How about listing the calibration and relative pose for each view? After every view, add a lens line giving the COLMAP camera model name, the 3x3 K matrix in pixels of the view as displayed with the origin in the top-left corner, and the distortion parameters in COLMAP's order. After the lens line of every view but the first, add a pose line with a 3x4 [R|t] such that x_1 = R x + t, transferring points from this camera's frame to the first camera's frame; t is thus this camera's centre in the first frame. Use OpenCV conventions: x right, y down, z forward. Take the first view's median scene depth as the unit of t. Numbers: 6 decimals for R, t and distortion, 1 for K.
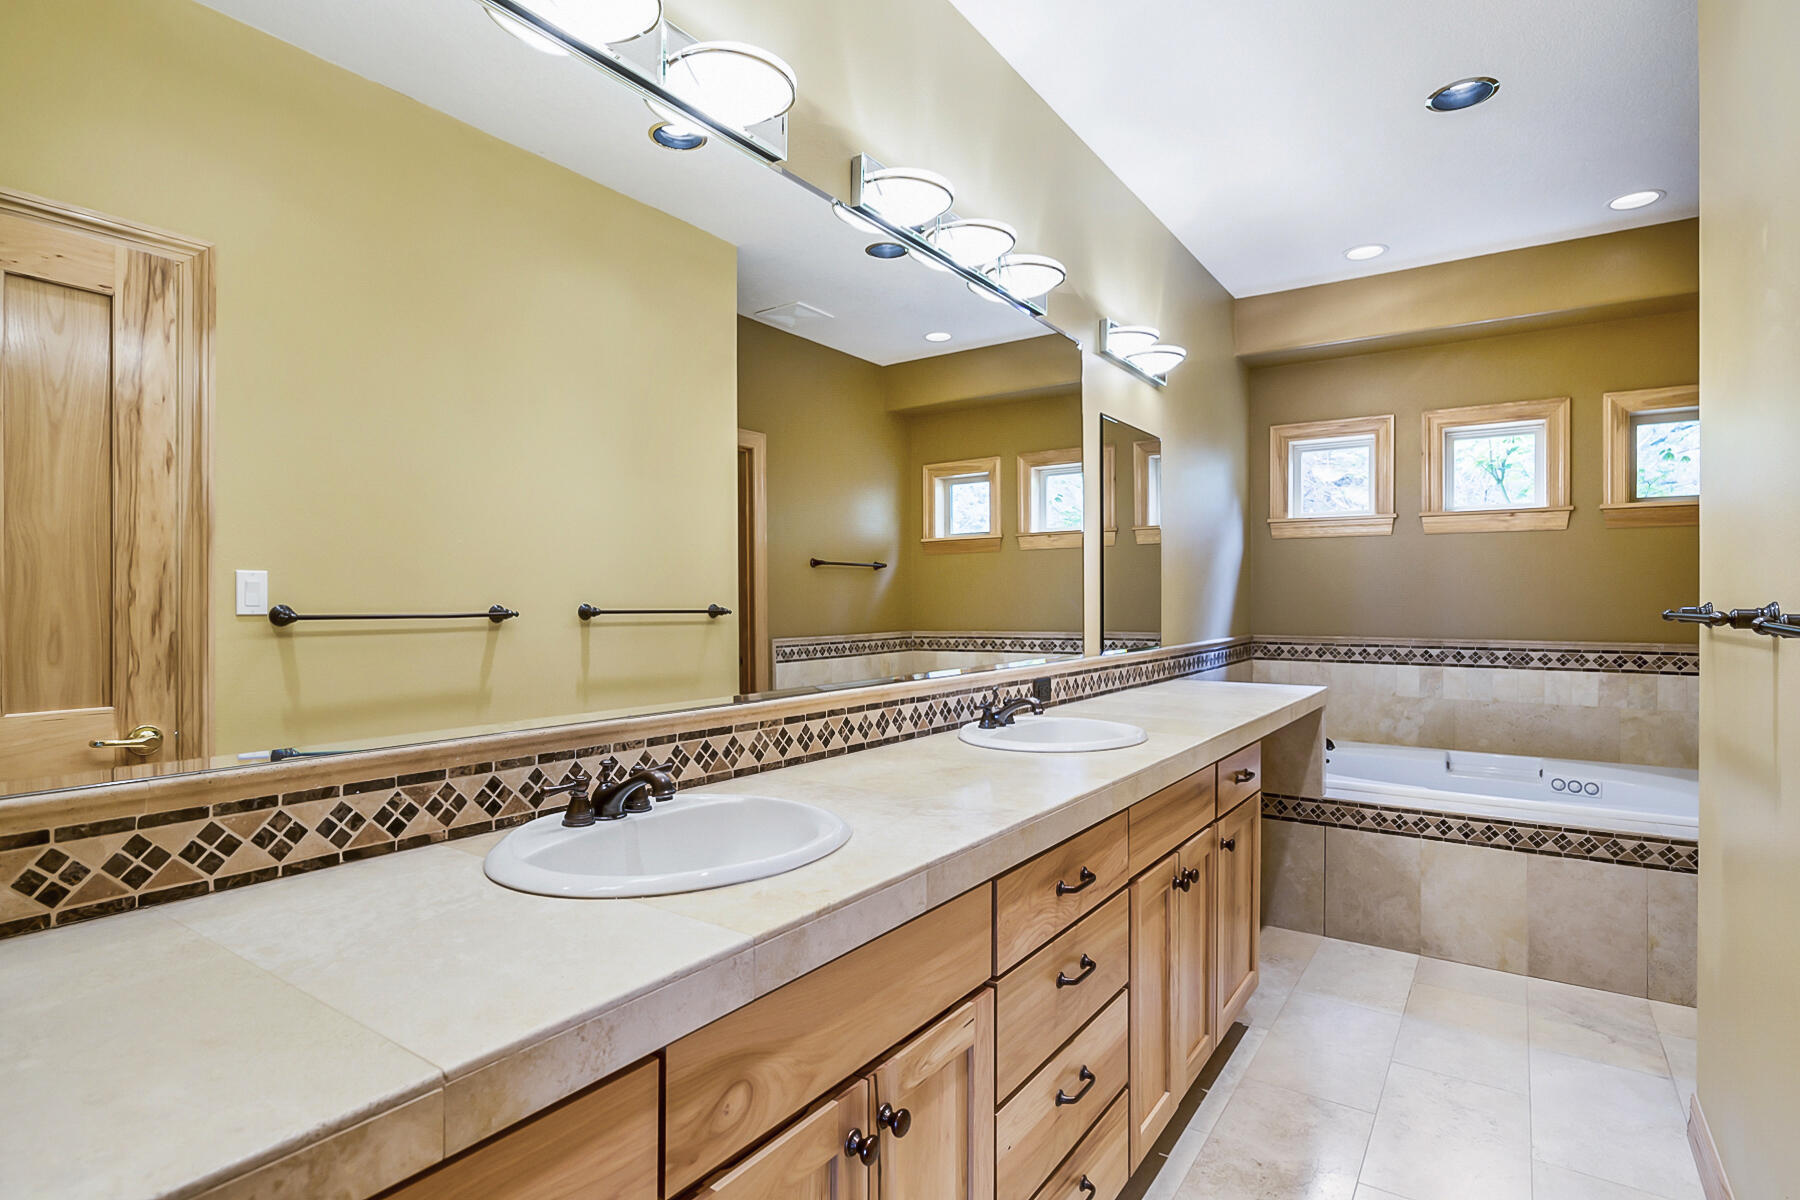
lens RADIAL K [[907.3, 0, 902.7], [0, 907.3, 597.0], [0, 0, 1]] dist [-0.009654, 0.004073]
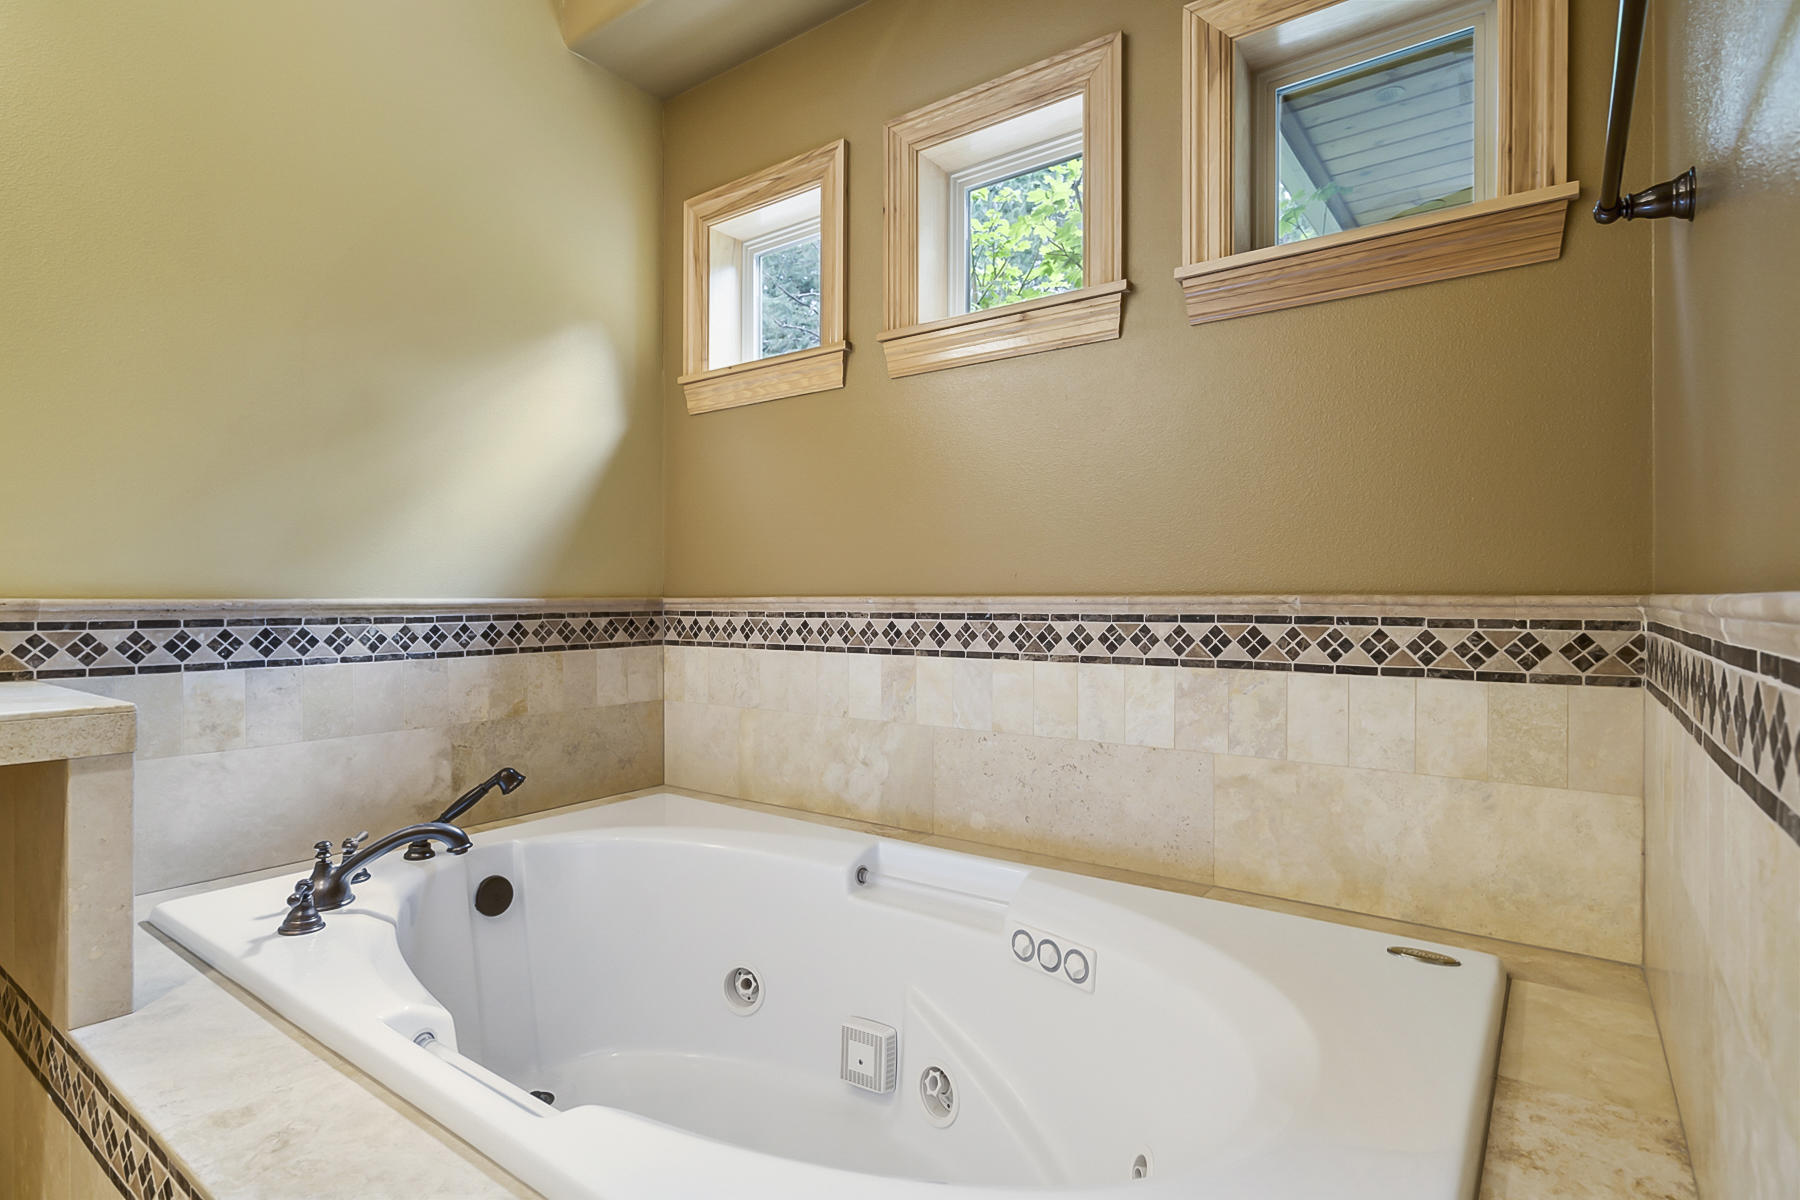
lens RADIAL K [[907.3, 0, 899.6], [0, 907.3, 602.9], [0, 0, 1]] dist [-0.009654, 0.004073]
pose [[0.999314, -0.002107, -0.036983, 0.630457], [0.002261, 0.999989, 0.004116, 0.049158], [0.036974, -0.004197, 0.999307, 0.547517]]
